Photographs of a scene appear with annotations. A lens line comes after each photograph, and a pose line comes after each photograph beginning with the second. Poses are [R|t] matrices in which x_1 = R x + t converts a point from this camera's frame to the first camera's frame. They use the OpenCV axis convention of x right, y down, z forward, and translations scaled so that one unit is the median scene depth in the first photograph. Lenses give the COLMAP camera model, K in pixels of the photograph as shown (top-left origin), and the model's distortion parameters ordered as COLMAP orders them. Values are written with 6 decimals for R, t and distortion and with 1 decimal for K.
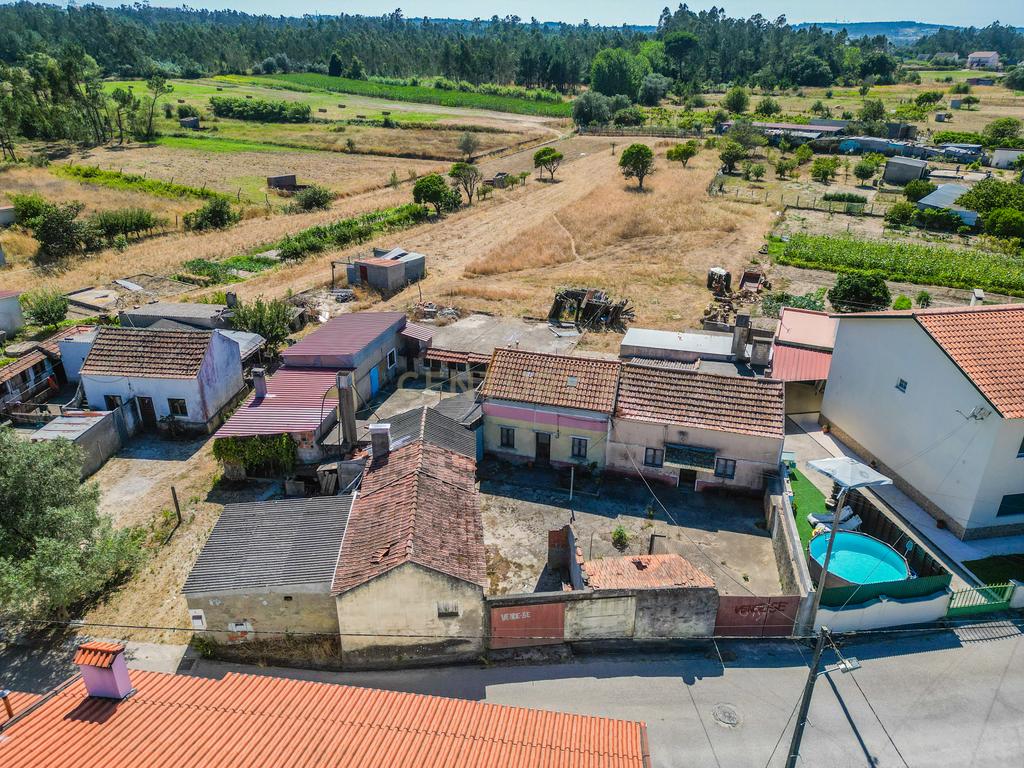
lens RADIAL K [[717.0, 0, 508.9], [0, 717.0, 382.4], [0, 0, 1]] dist [0.072024, -0.067473]
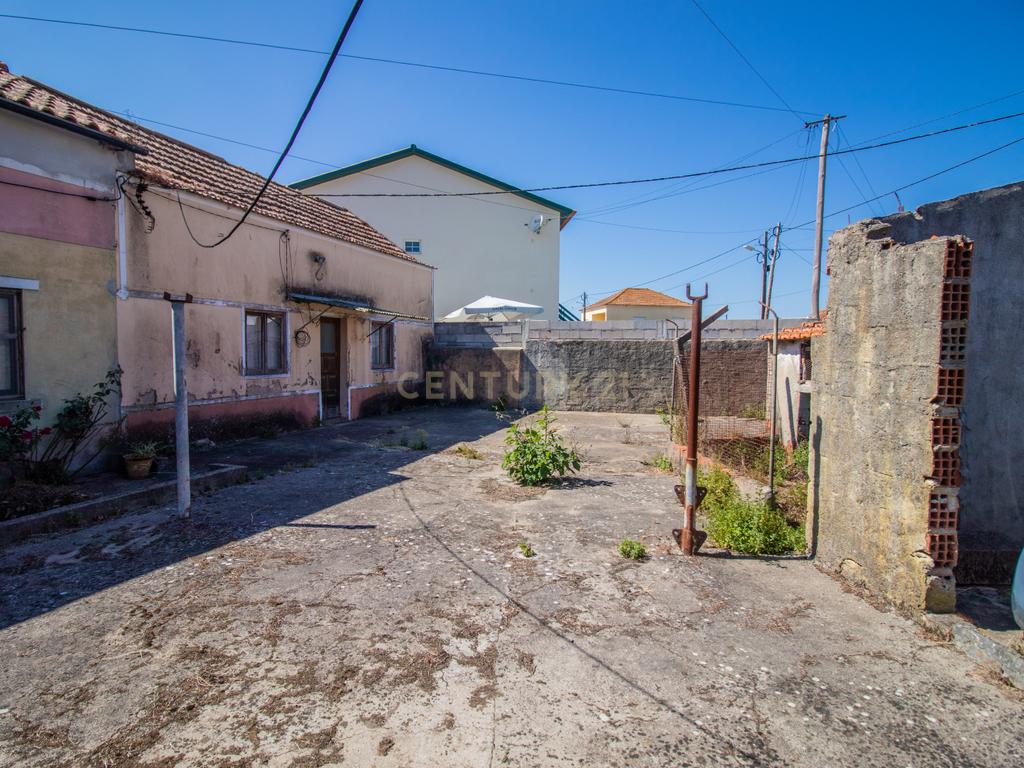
lens RADIAL K [[531.6, 0, 506.0], [0, 531.6, 378.5], [0, 0, 1]] dist [0.000139, -0.014349]
pose [[0.072488, -0.056390, 0.995774, -0.037472], [0.405818, 0.913684, 0.022199, 0.174758], [-0.911075, 0.402494, 0.089115, 0.973577]]
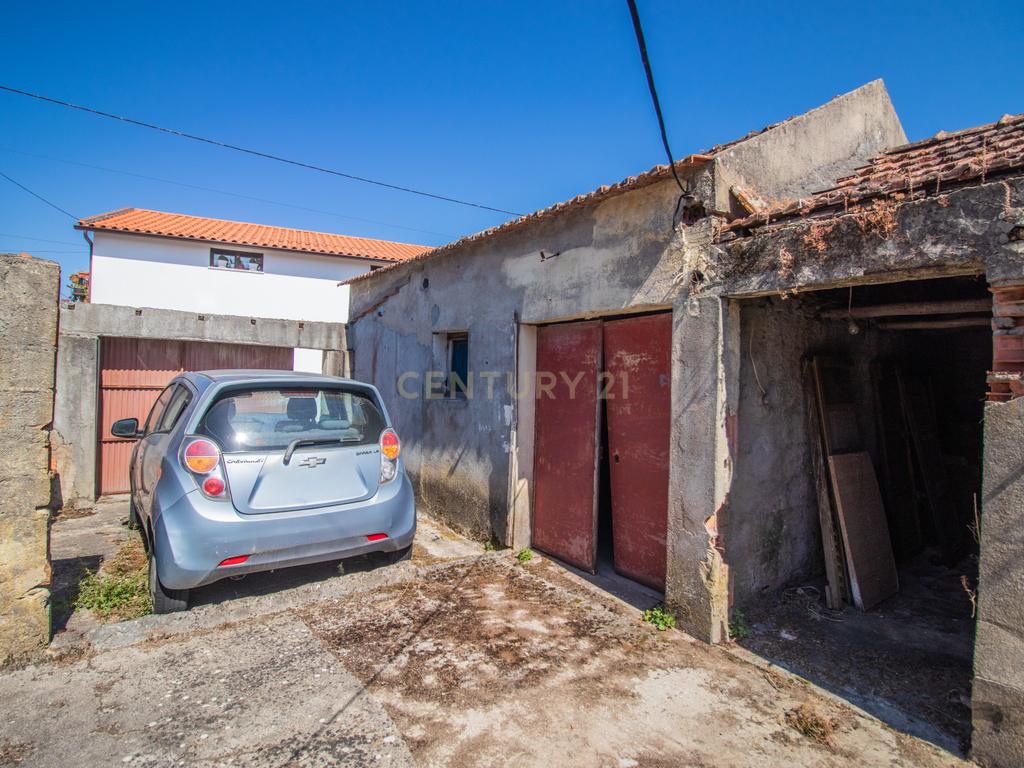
lens RADIAL K [[531.6, 0, 506.0], [0, 531.6, 378.5], [0, 0, 1]] dist [0.000139, -0.014349]
pose [[-0.855208, -0.035913, -0.517039, 0.031529], [-0.245889, 0.906292, 0.343762, 0.155435], [0.456243, 0.421123, -0.783899, 1.013210]]
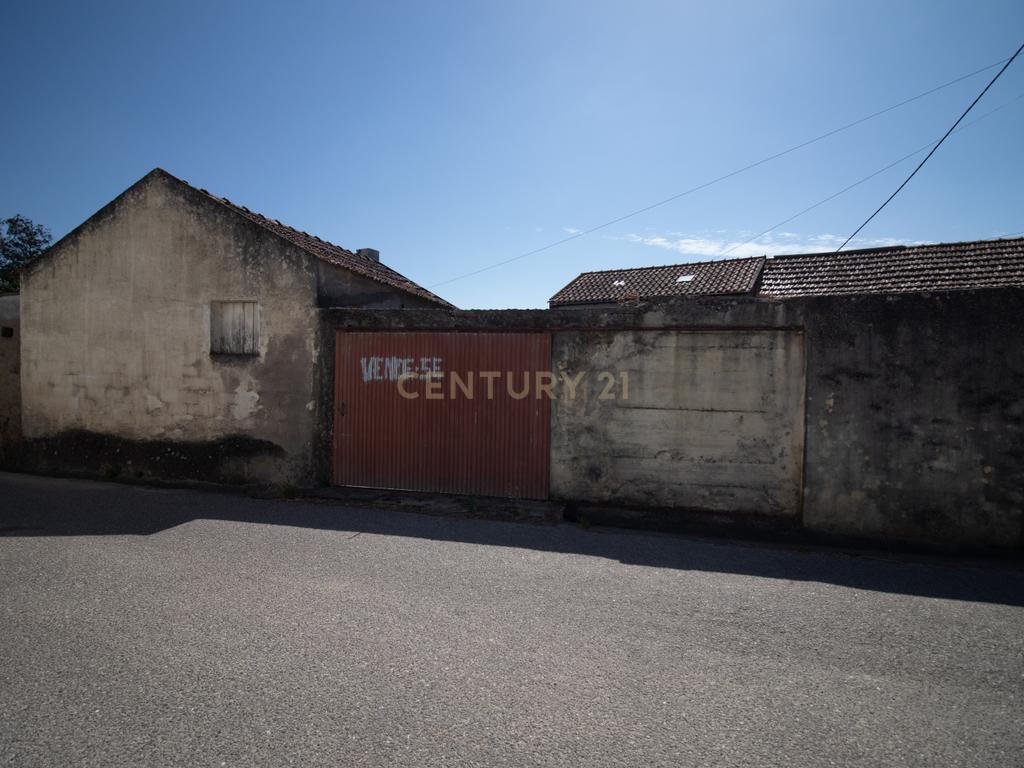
lens RADIAL K [[531.6, 0, 506.0], [0, 531.6, 378.5], [0, 0, 1]] dist [0.000139, -0.014349]
pose [[0.945071, 0.017820, -0.326378, 0.107208], [-0.146305, 0.915965, -0.373634, 0.326467], [0.292293, 0.400861, 0.868260, 0.635250]]
